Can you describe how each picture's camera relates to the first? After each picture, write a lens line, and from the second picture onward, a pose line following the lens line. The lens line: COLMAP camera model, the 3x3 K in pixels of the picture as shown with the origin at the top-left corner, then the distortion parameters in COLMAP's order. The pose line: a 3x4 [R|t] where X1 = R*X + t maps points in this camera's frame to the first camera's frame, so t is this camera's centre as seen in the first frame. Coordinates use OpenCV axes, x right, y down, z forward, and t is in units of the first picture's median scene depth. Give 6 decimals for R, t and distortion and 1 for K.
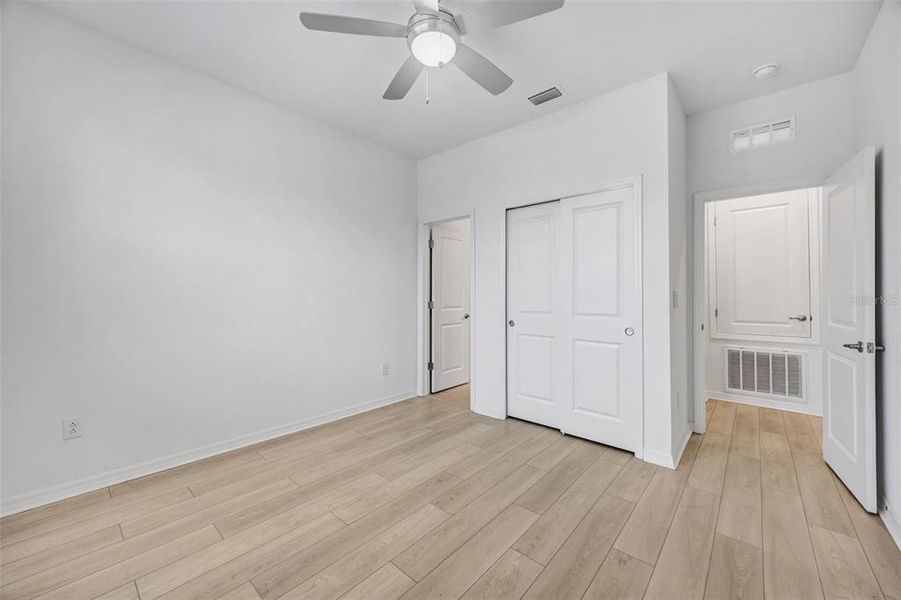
lens RADIAL K [[347.2, 0, 451.2], [0, 347.2, 297.5], [0, 0, 1]] dist [-0.001611, -0.000225]
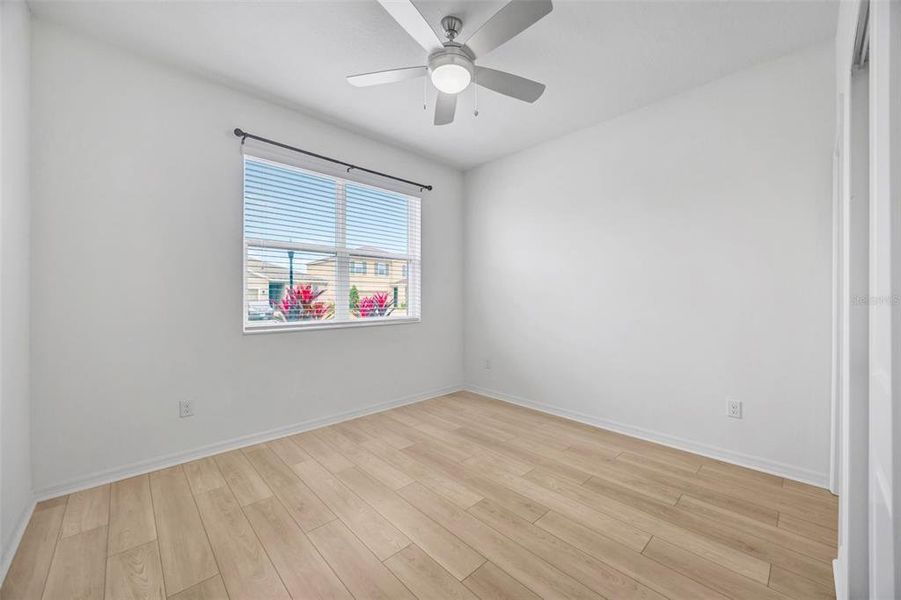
lens RADIAL K [[347.2, 0, 451.2], [0, 347.2, 297.5], [0, 0, 1]] dist [-0.001611, -0.000225]
pose [[-0.090602, 0.000143, -0.995887, 0.943582], [-0.004236, 0.999991, 0.000529, -0.006452], [0.995878, 0.004267, -0.090601, 0.955469]]
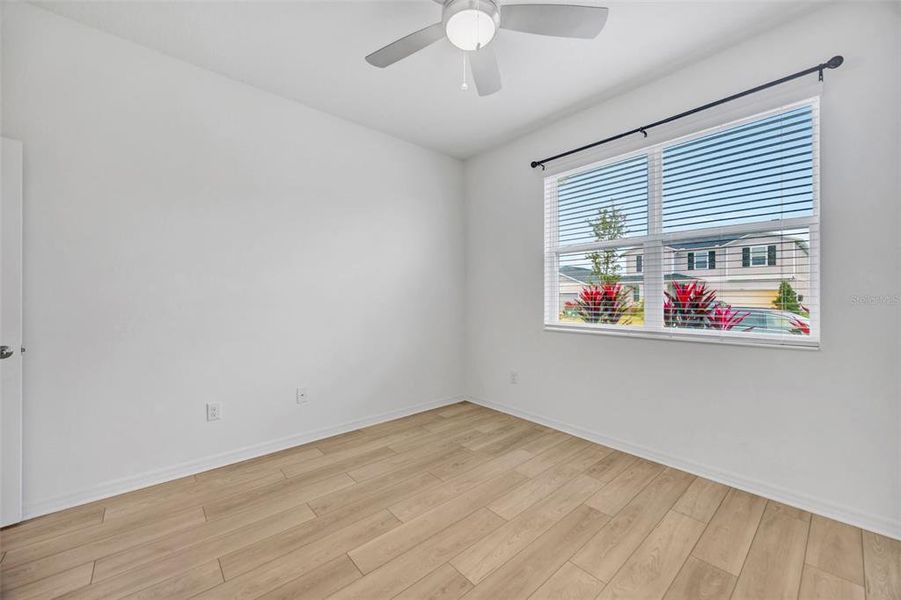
lens RADIAL K [[347.2, 0, 451.2], [0, 347.2, 297.5], [0, 0, 1]] dist [-0.001611, -0.000225]
pose [[-0.991076, -0.002994, 0.133265, -0.104293], [-0.002687, 0.999993, 0.002486, -0.012019], [-0.133272, 0.002105, -0.991077, 1.663850]]
